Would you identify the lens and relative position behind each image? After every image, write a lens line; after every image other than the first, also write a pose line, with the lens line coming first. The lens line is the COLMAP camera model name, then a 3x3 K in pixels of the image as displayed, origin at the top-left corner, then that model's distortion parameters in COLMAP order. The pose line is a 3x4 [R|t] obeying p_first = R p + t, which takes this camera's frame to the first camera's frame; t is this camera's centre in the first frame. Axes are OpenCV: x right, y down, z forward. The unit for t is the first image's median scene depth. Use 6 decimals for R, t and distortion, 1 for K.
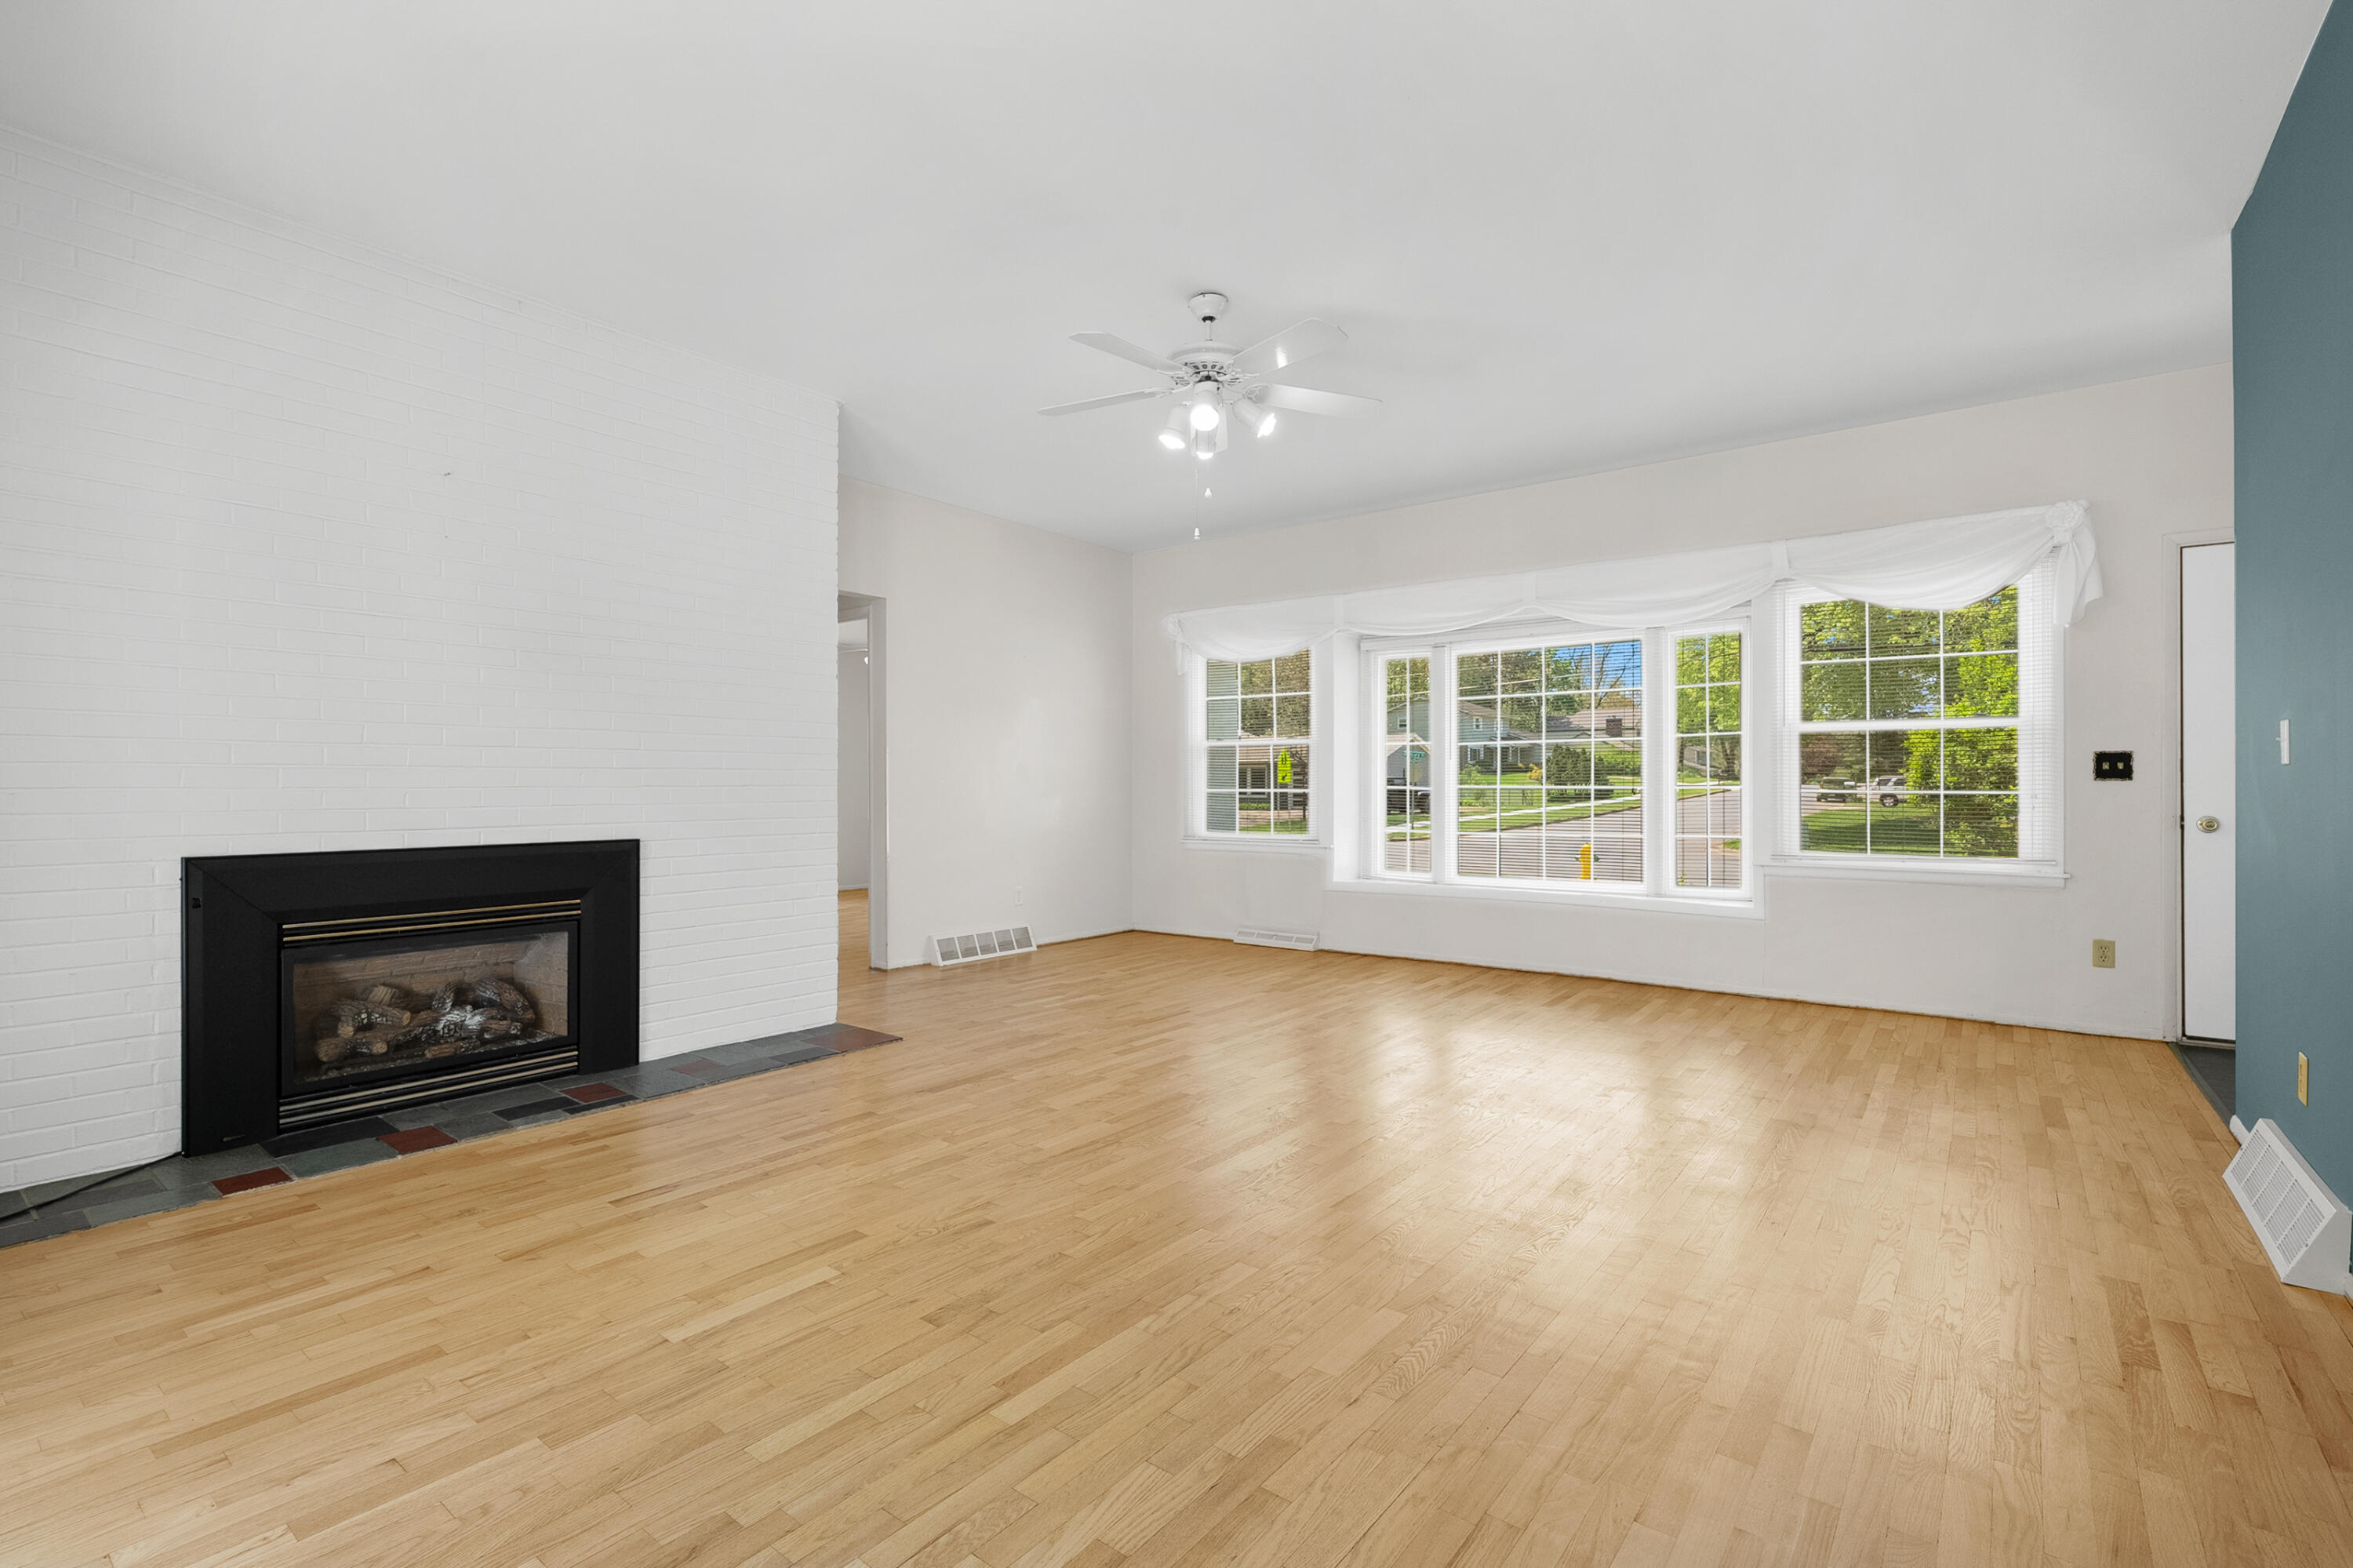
lens RADIAL K [[1059.2, 0, 1176.7], [0, 1059.2, 787.4], [0, 0, 1]] dist [-0.008201, 0.003877]
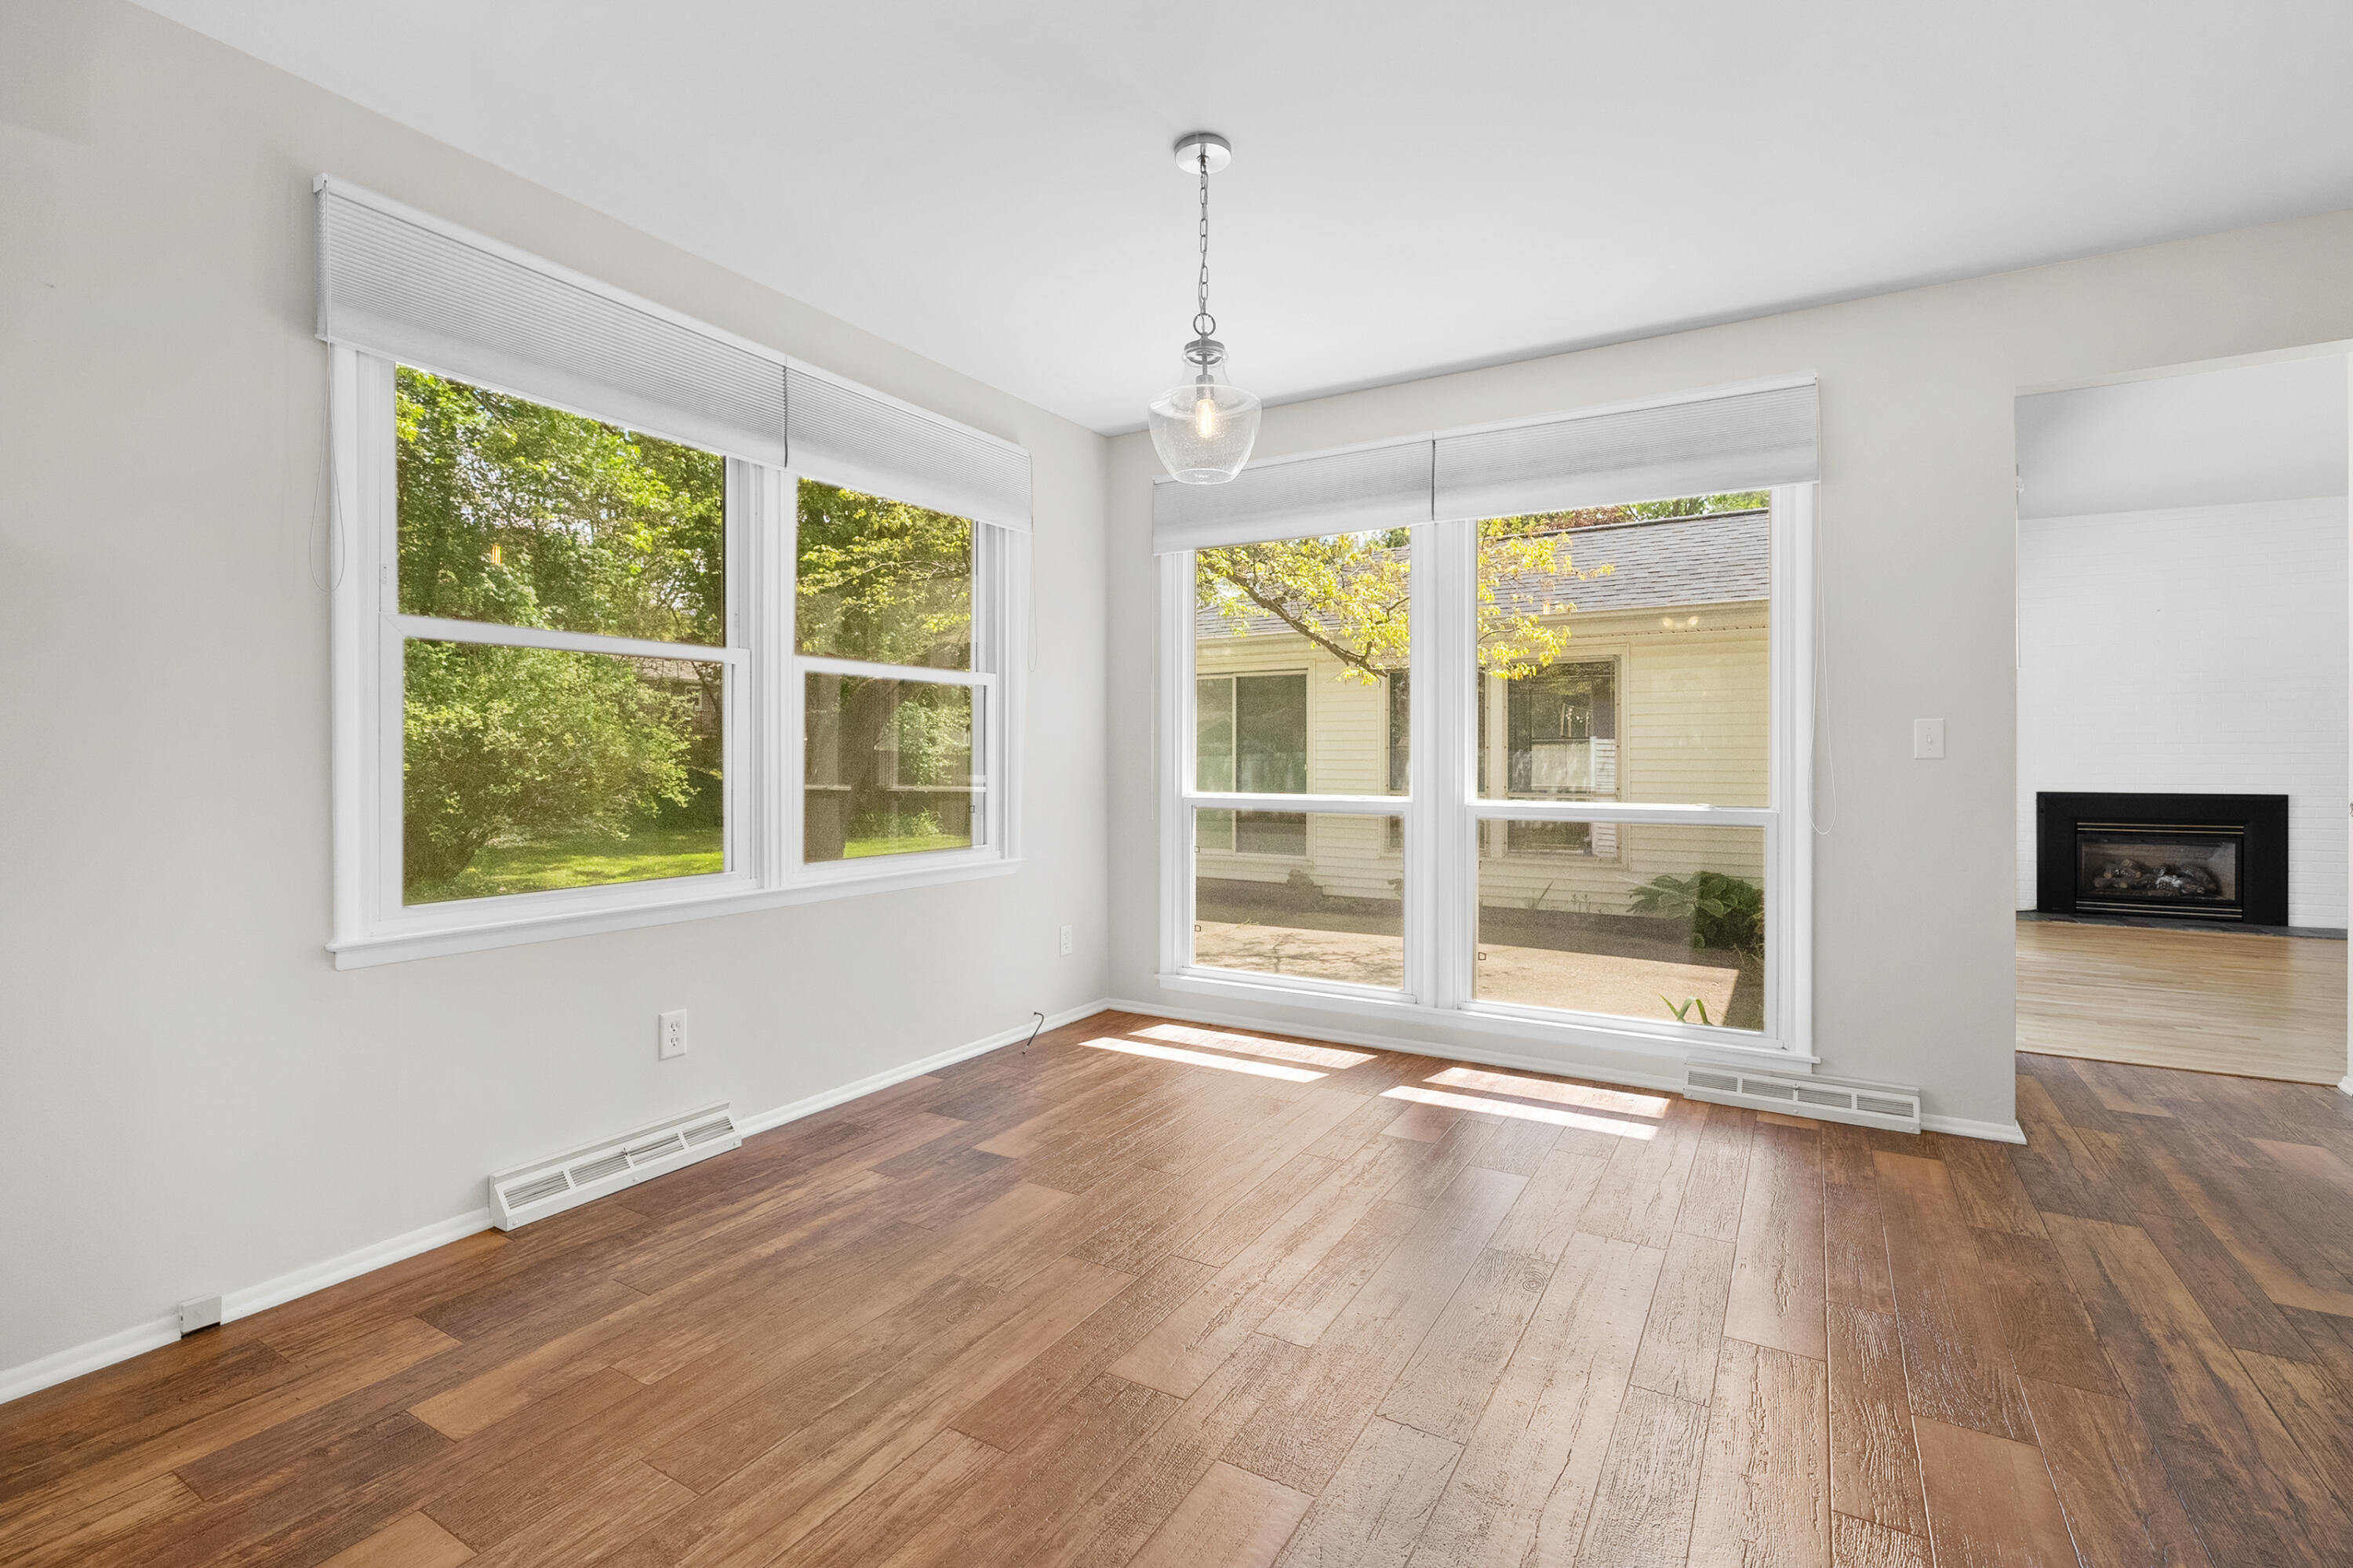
lens RADIAL K [[1059.2, 0, 1184.0], [0, 1059.2, 760.9], [0, 0, 1]] dist [-0.008201, 0.003877]
pose [[0.121190, 0.003056, -0.992625, 1.014671], [0.000142, 0.999995, 0.003096, -0.011877], [0.992629, -0.000516, 0.121189, -1.027337]]
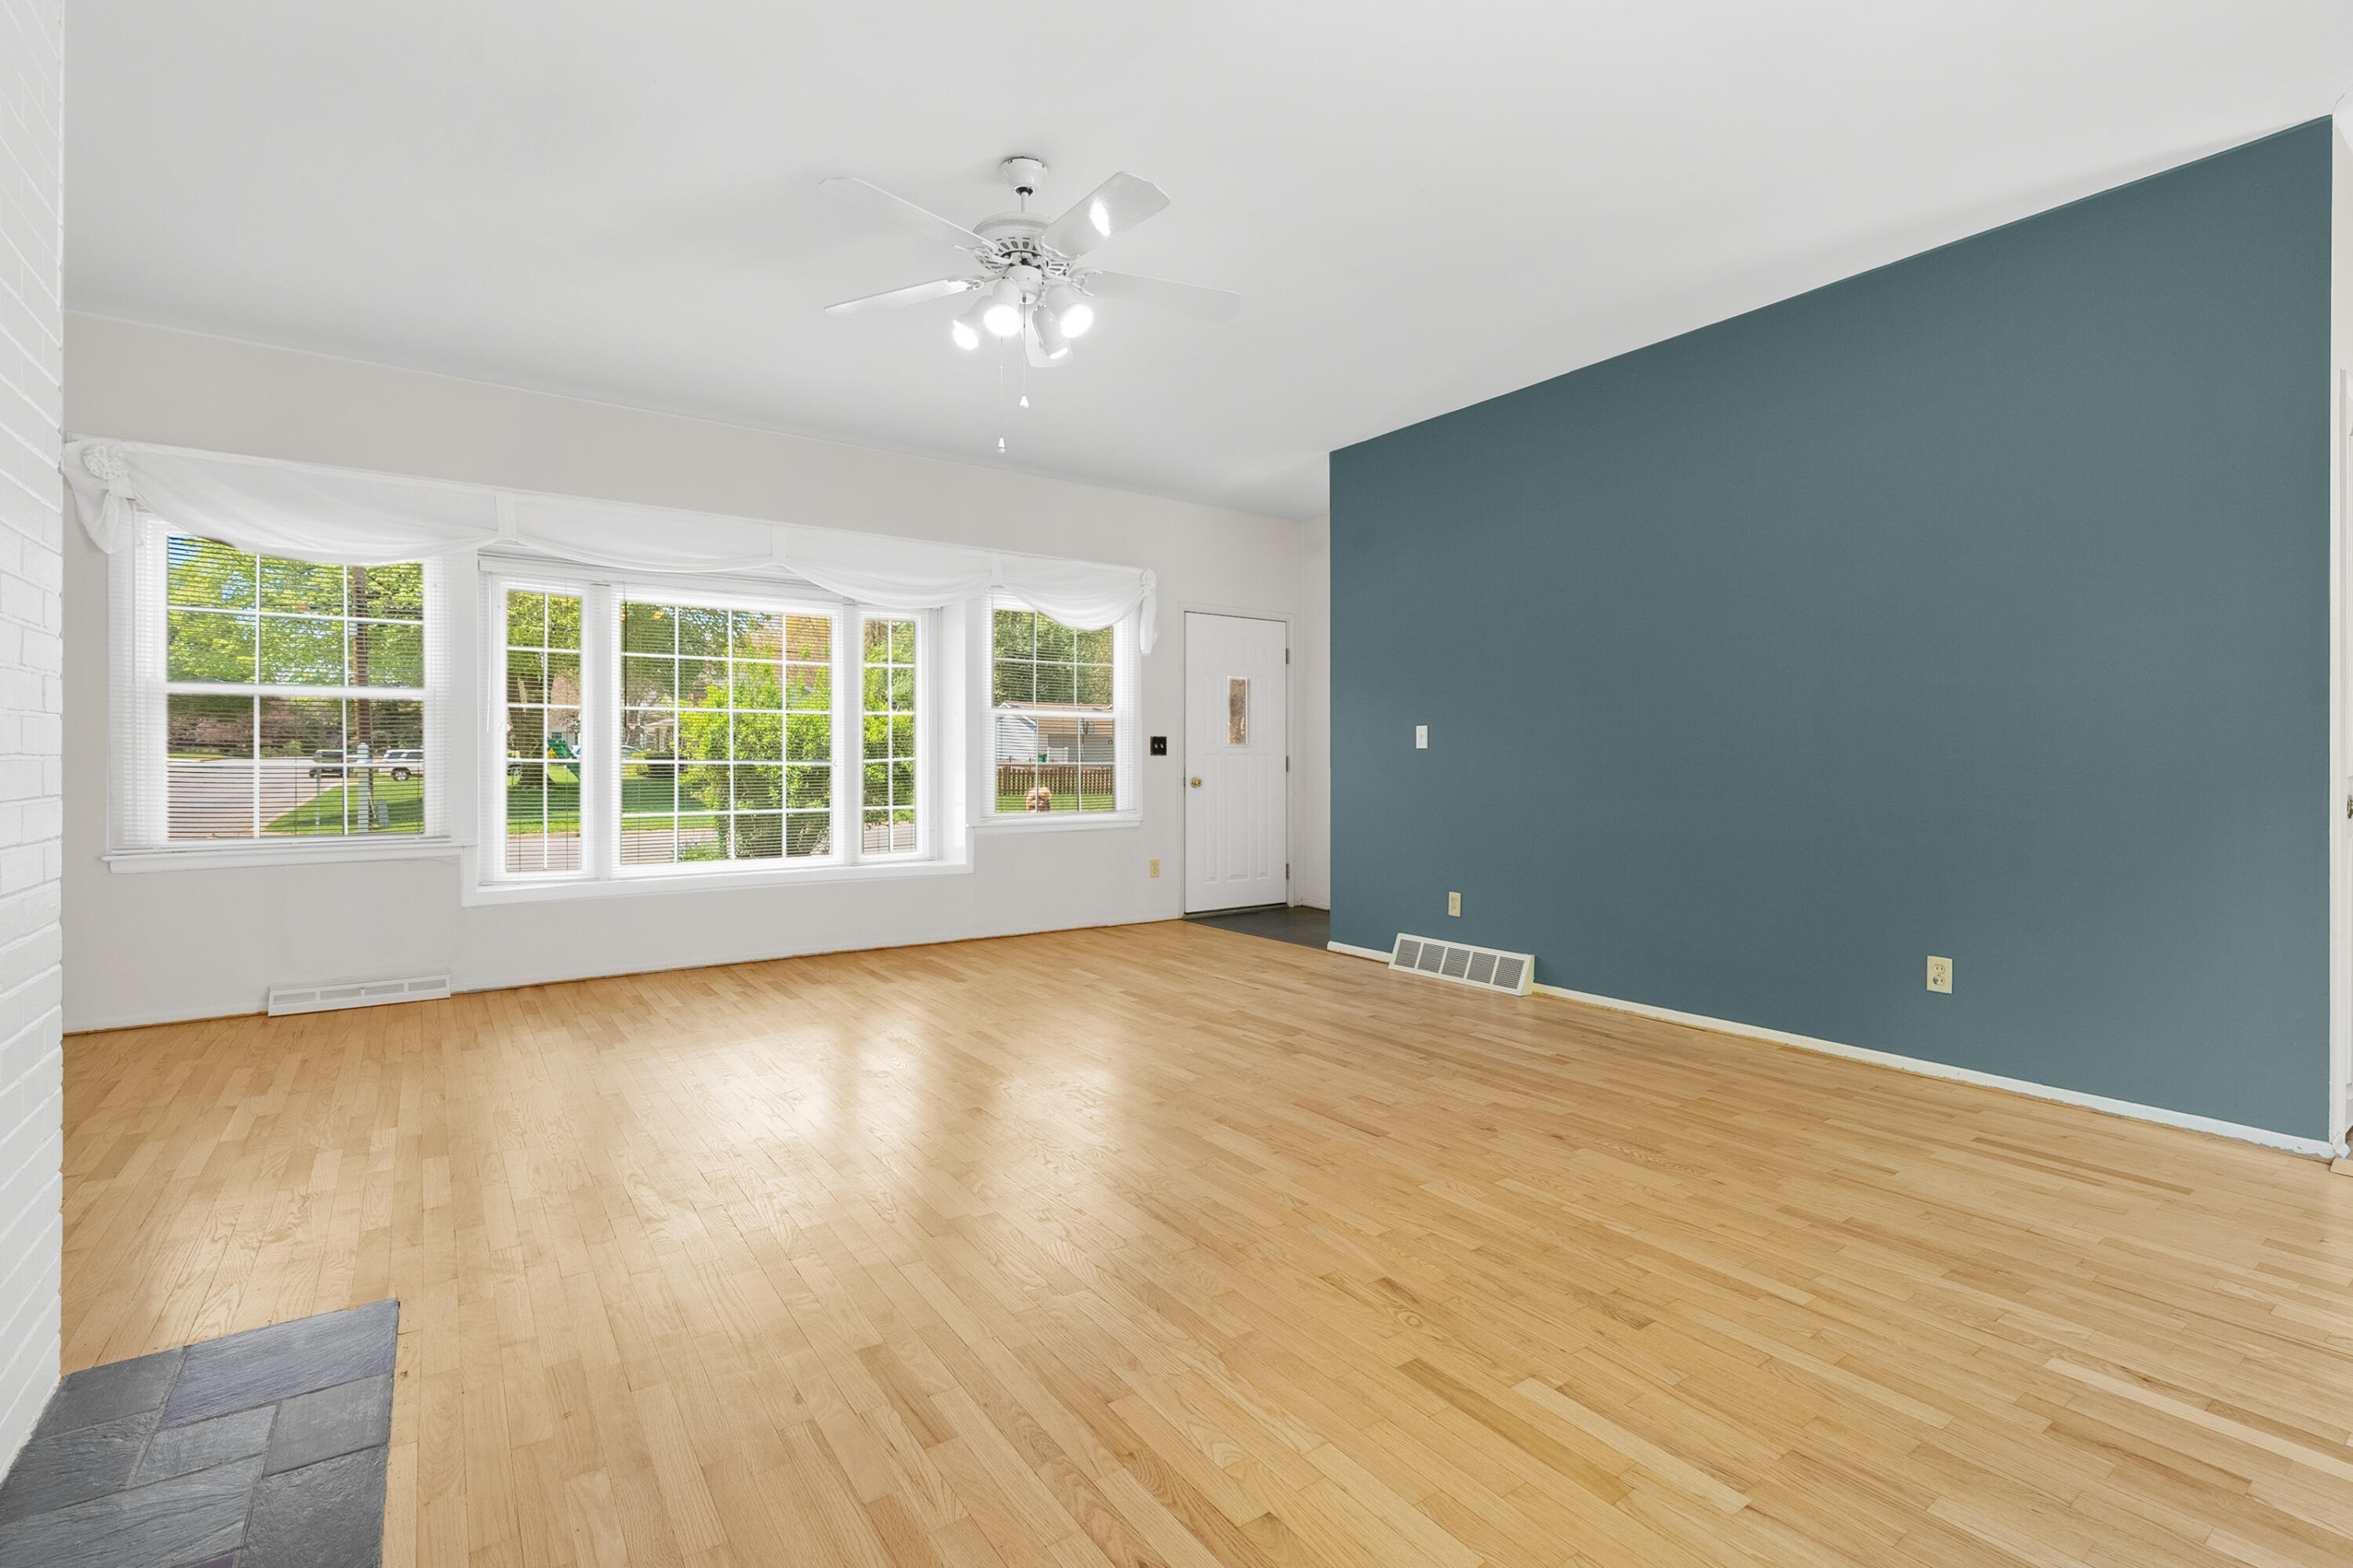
lens RADIAL K [[1059.2, 0, 1176.0], [0, 1059.2, 768.7], [0, 0, 1]] dist [-0.008201, 0.003877]
pose [[0.296188, -0.008241, 0.955094, -1.007533], [0.000495, 0.999964, 0.008474, -0.000770], [-0.955129, -0.002037, 0.296182, 0.898630]]
